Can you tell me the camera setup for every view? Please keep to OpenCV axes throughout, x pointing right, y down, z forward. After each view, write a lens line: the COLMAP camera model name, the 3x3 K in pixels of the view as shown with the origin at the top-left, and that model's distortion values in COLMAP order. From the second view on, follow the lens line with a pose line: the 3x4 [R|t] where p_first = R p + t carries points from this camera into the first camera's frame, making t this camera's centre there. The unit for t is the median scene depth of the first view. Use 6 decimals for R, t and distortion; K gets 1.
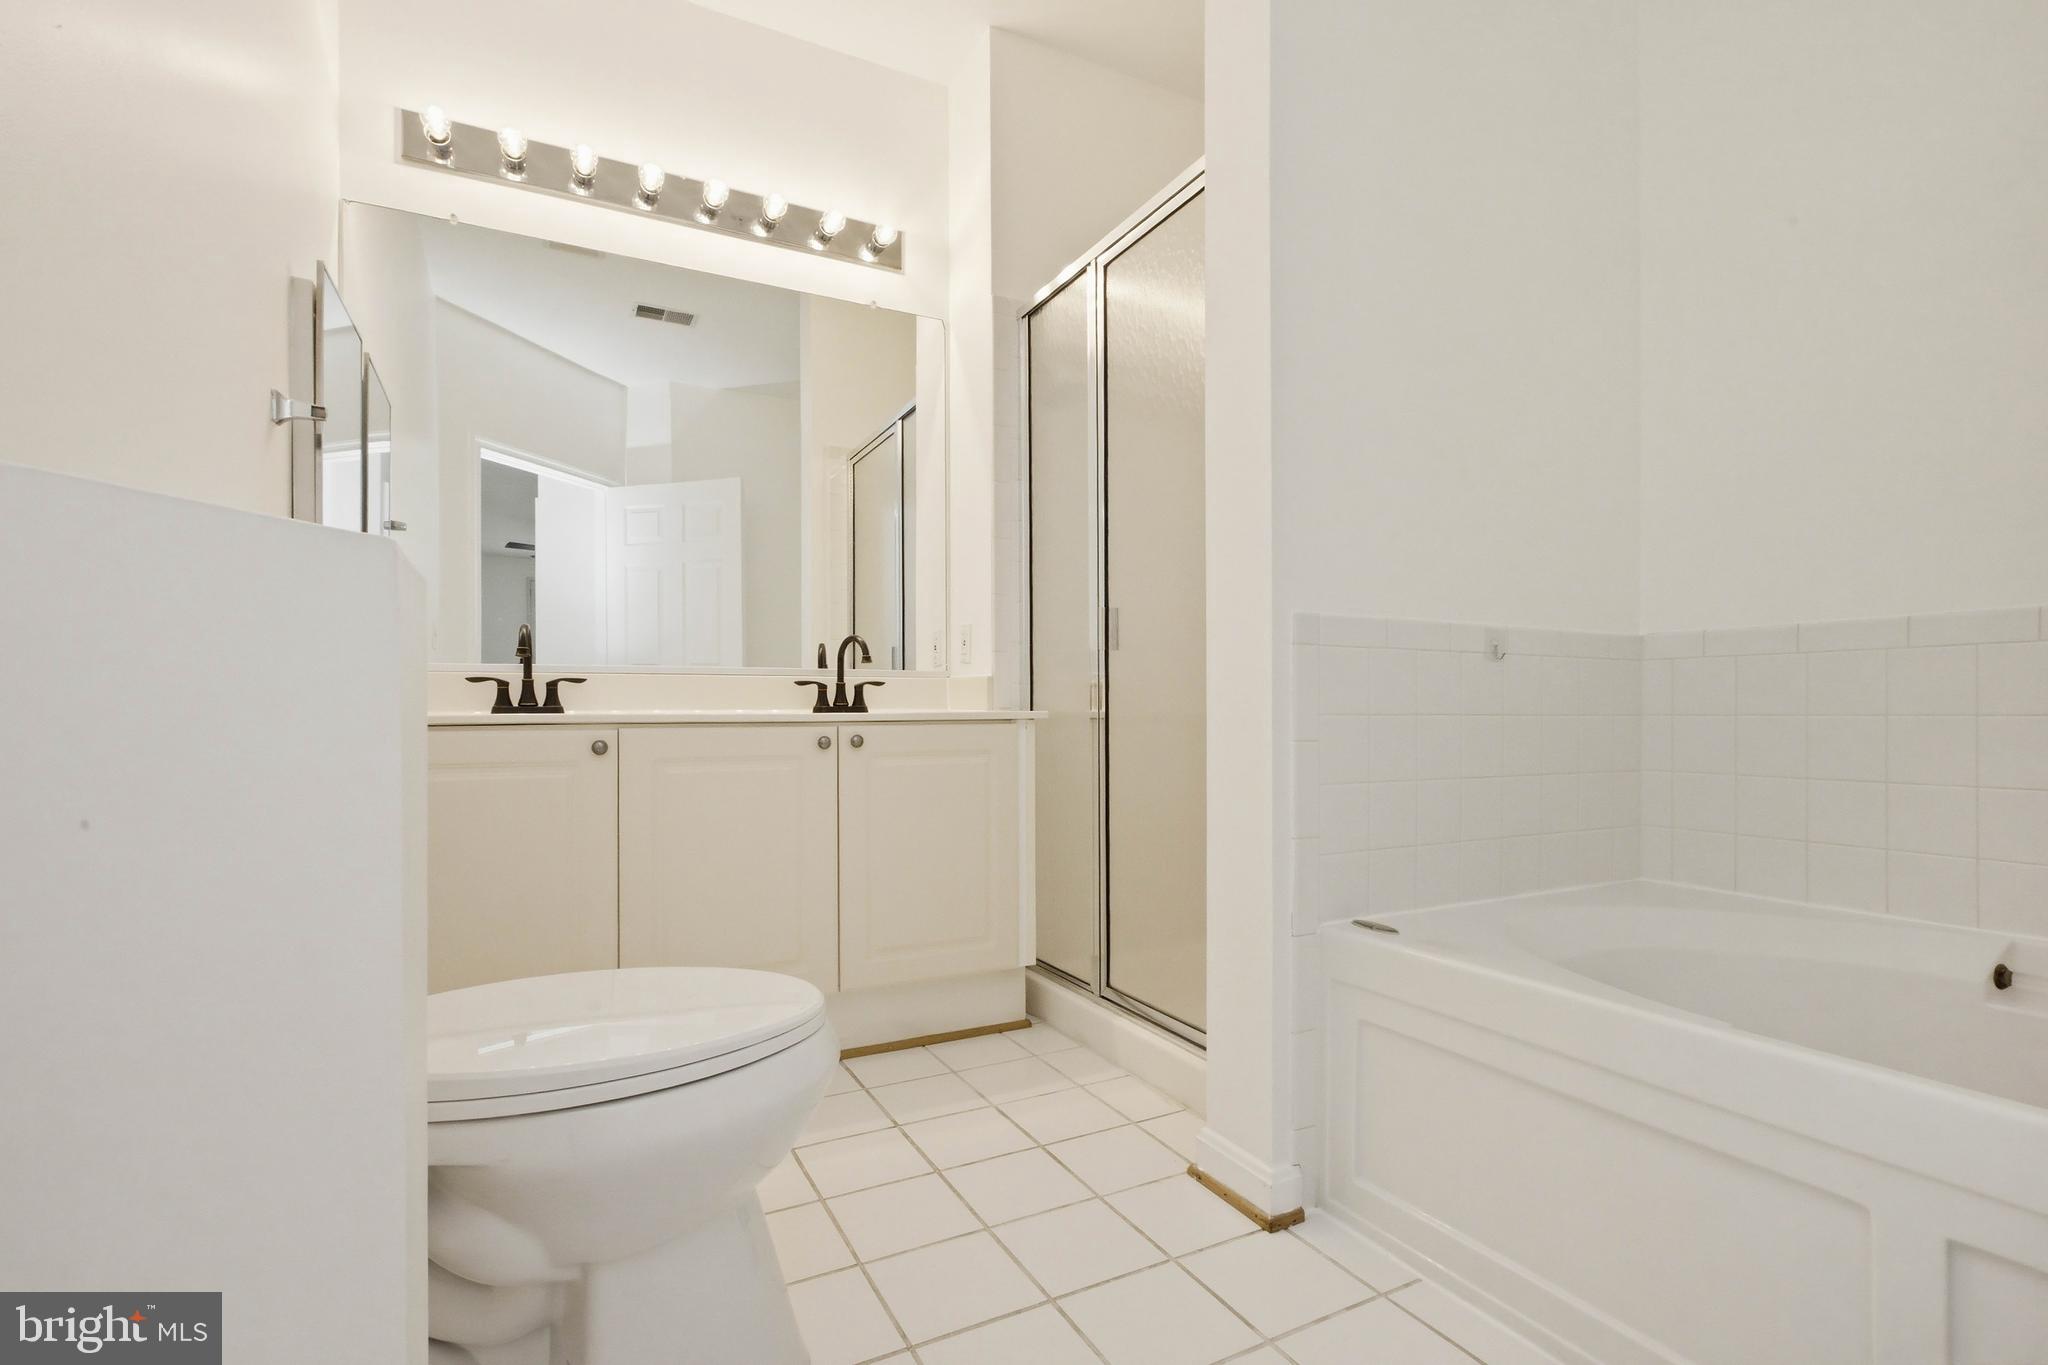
lens RADIAL K [[951.1, 0, 1025.9], [0, 951.1, 710.1], [0, 0, 1]] dist [-0.001843, -0.000170]
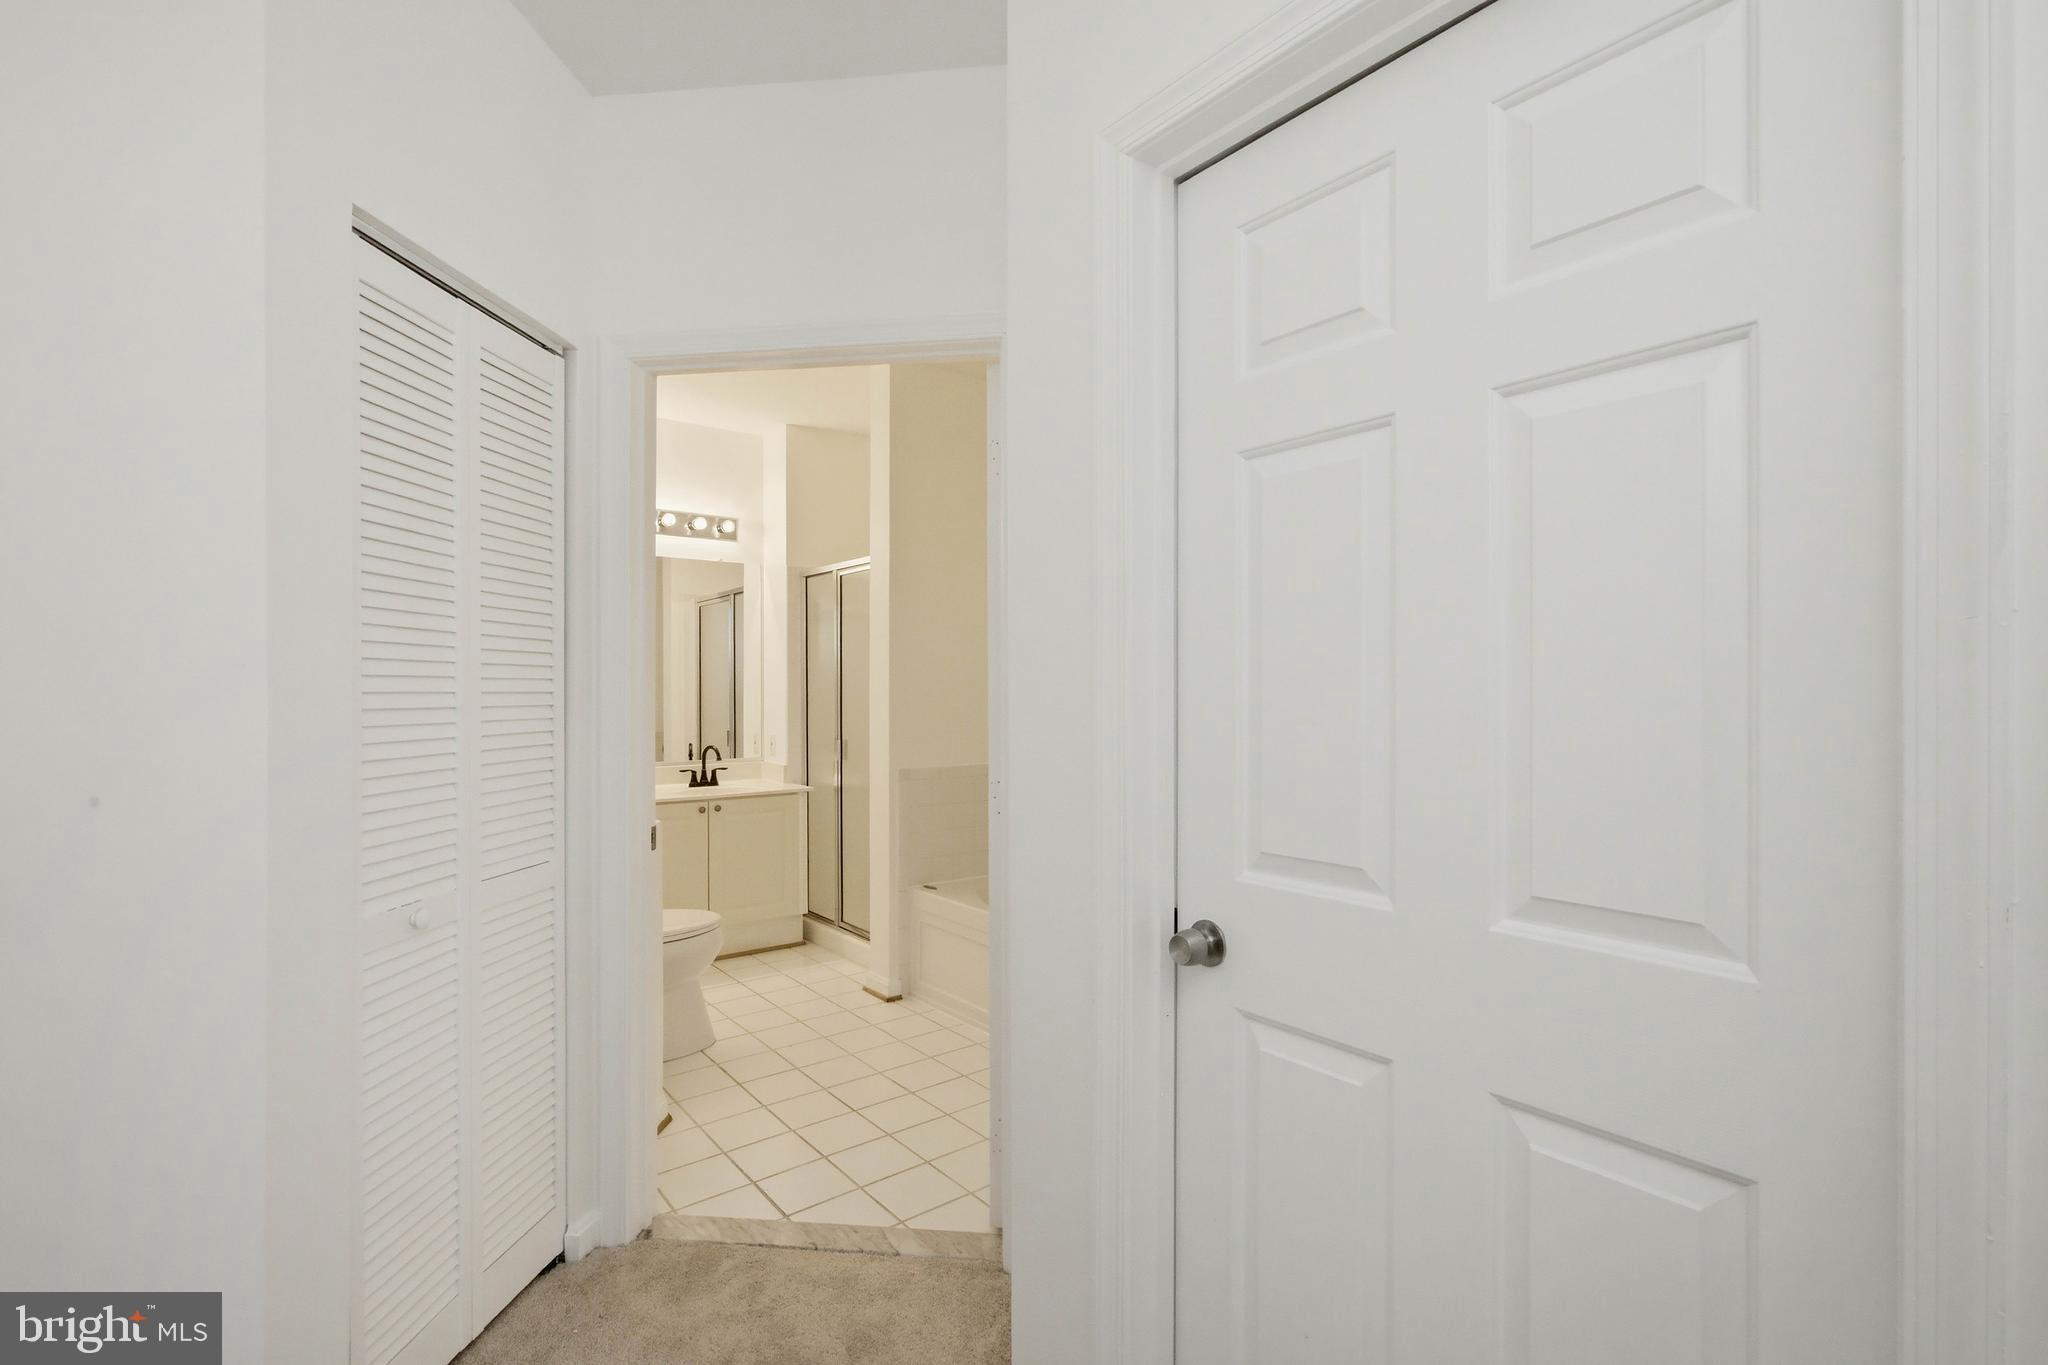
lens RADIAL K [[952.8, 0, 1024.0], [0, 952.8, 682.5], [0, 0, 1]] dist [-0.029367, -0.000021]
pose [[0.982876, -0.000774, 0.184266, 0.088535], [0.001823, 0.999983, -0.005524, -0.207045], [-0.184259, 0.005765, 0.982861, -1.047706]]
